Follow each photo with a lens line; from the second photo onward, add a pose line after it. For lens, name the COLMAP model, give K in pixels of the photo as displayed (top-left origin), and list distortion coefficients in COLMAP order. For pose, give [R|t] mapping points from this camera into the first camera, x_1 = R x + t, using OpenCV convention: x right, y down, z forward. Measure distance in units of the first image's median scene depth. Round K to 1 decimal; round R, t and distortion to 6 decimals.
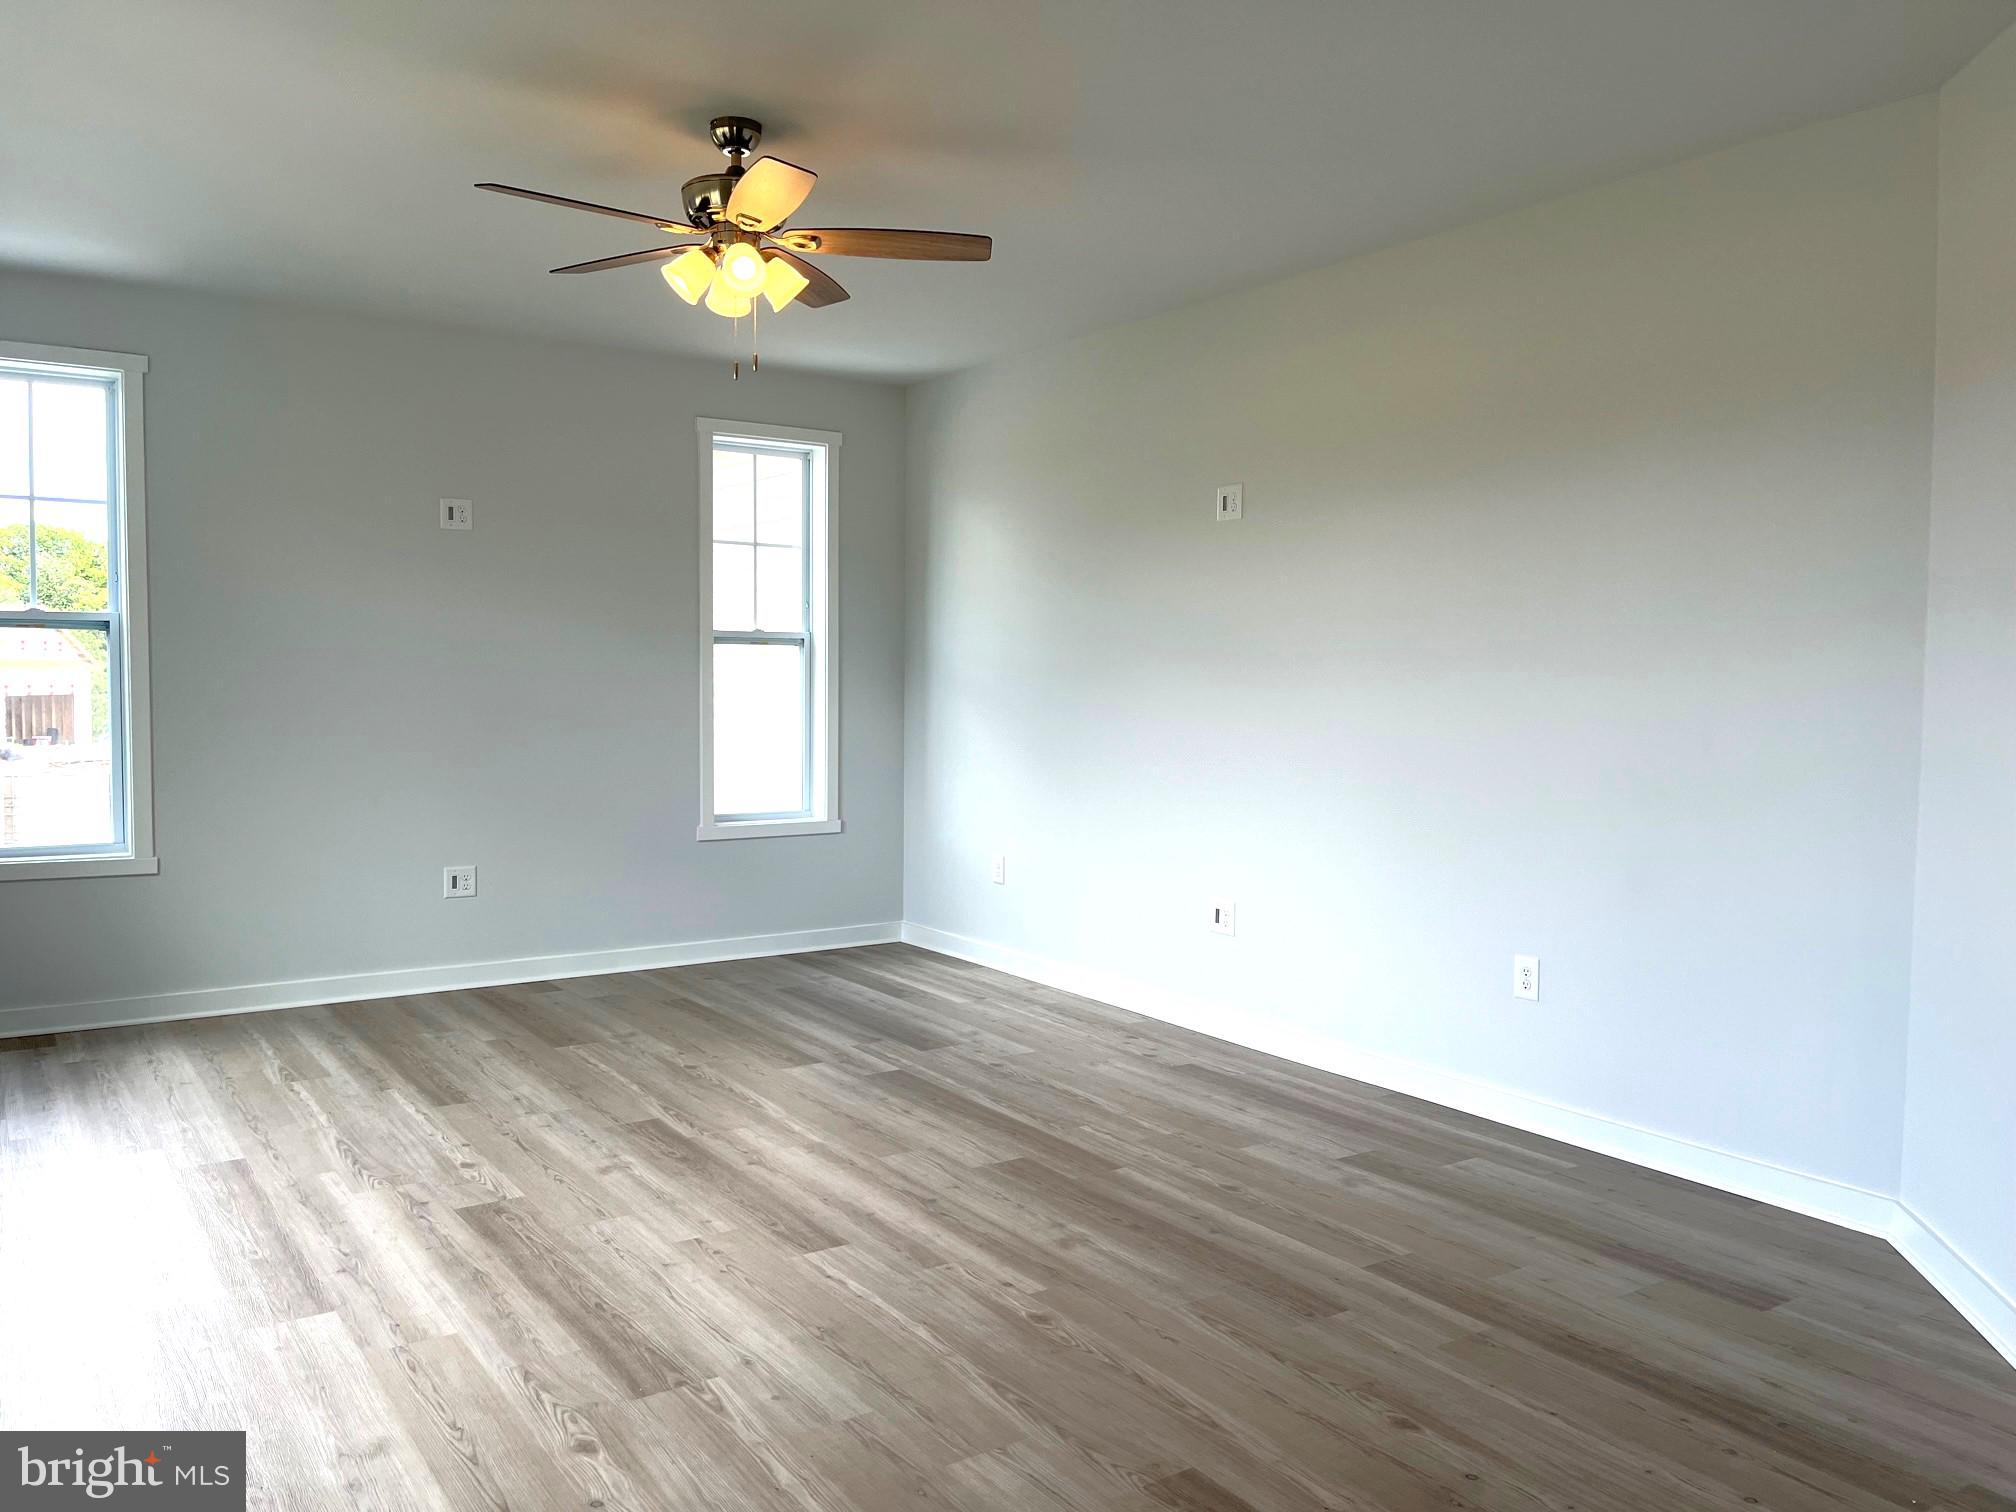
lens RADIAL K [[1632.3, 0, 991.1], [0, 1632.3, 754.1], [0, 0, 1]] dist [0.078873, -0.116029]
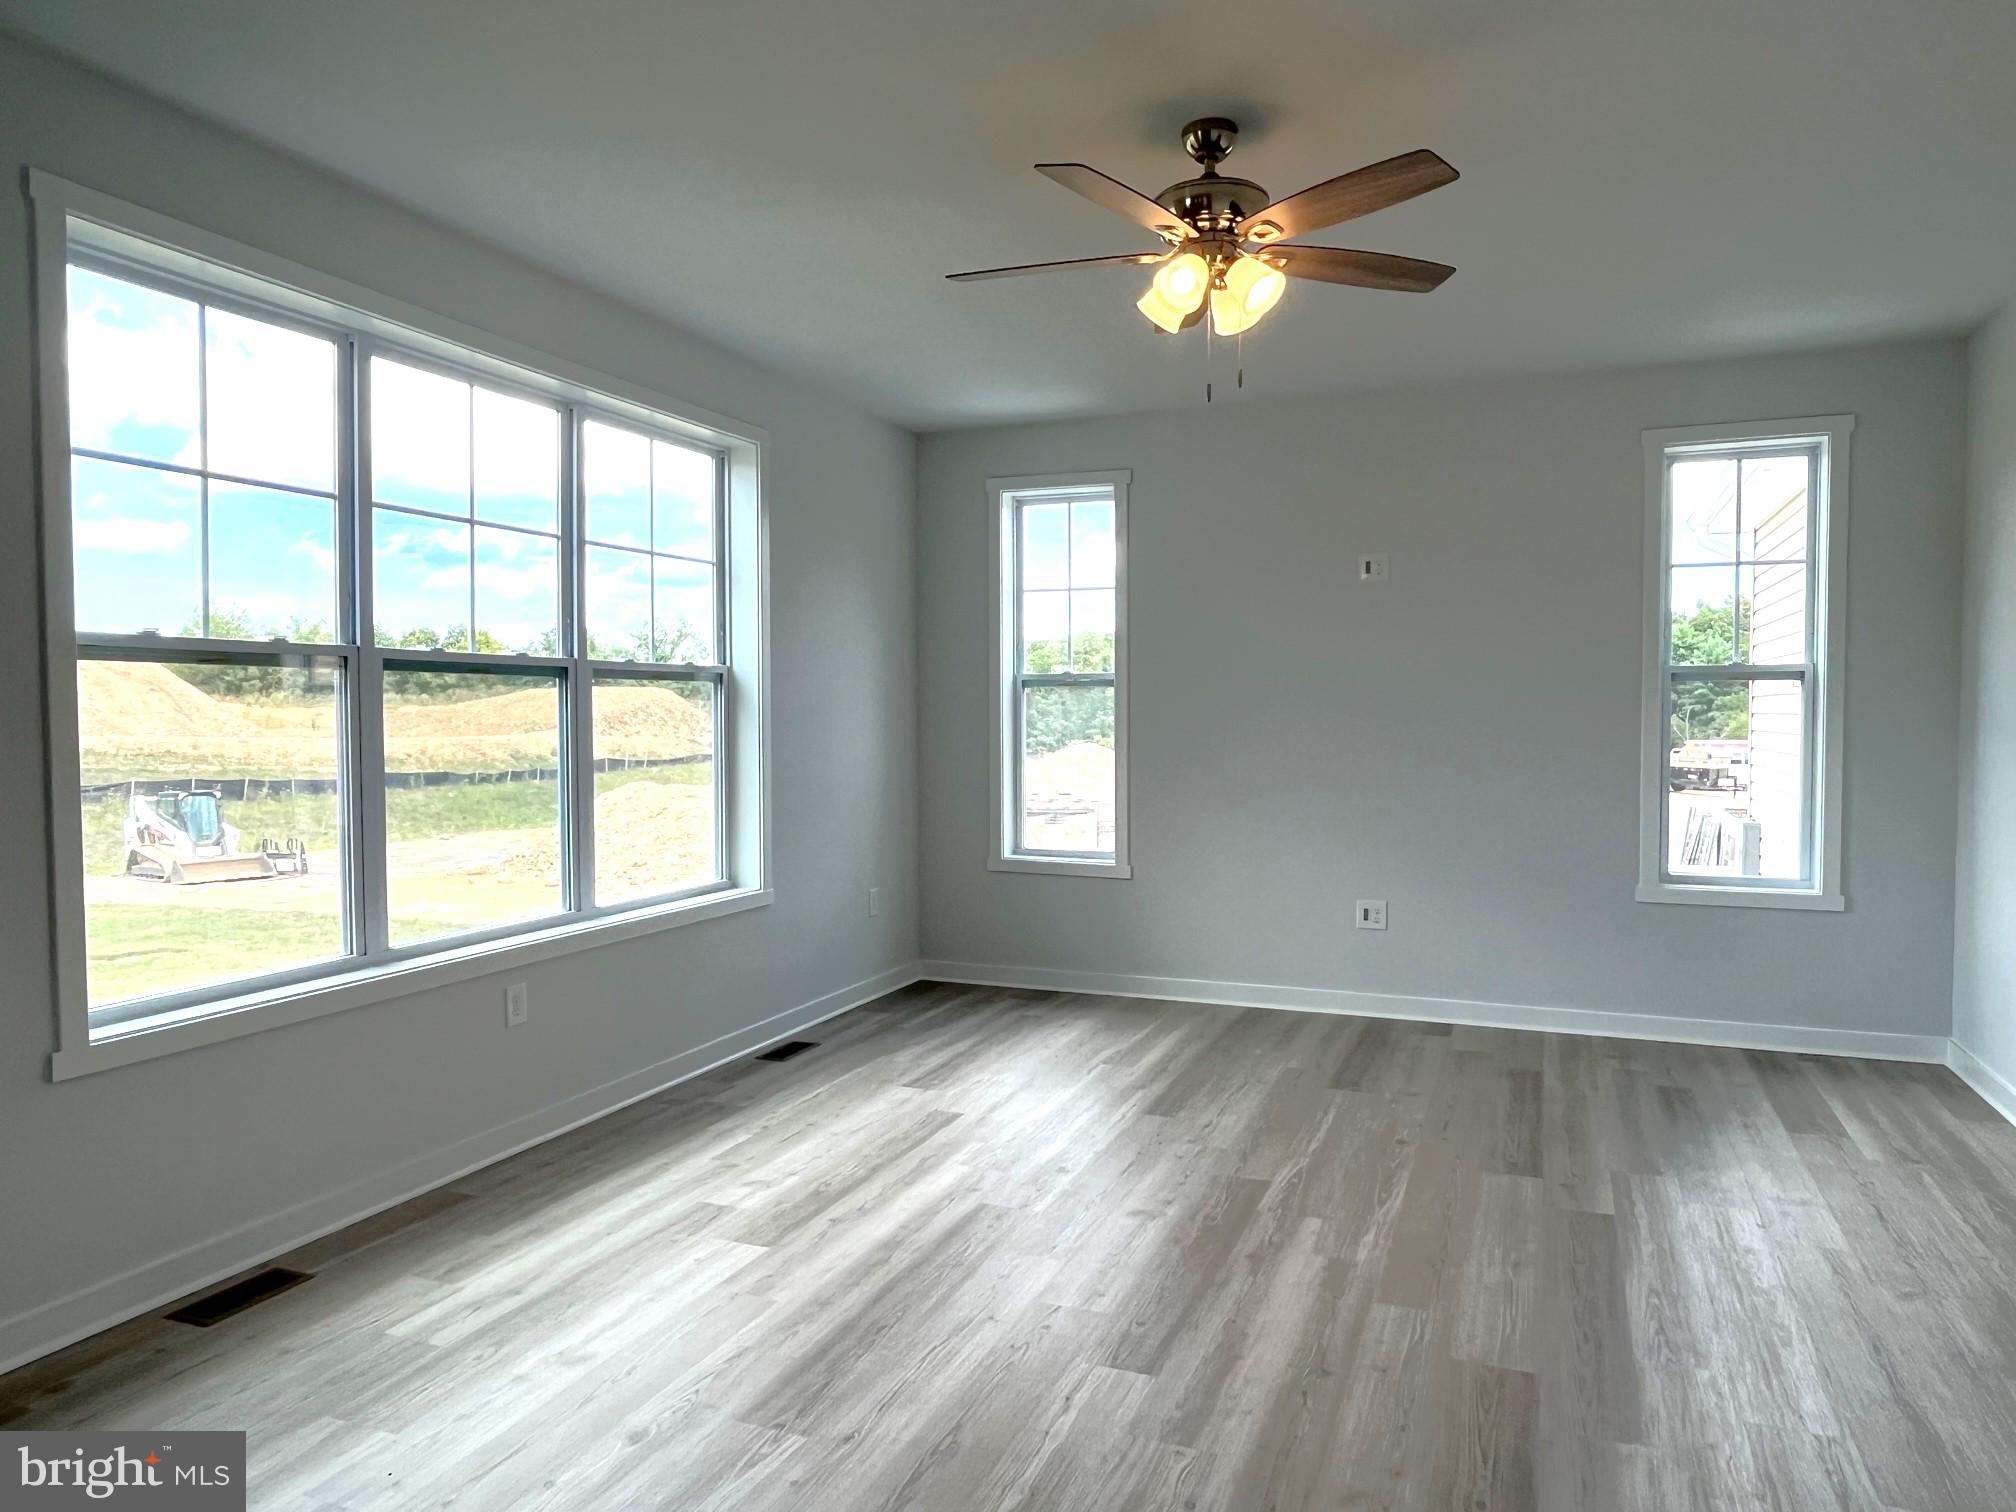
lens RADIAL K [[1362.6, 0, 1008.0], [0, 1362.6, 756.0], [0, 0, 1]] dist [0.002490, 0.002741]
pose [[0.522524, 0.017576, -0.852443, 0.382816], [-0.034027, 0.999421, -0.000251, -0.020736], [0.851945, 0.029137, 0.522820, 0.437802]]
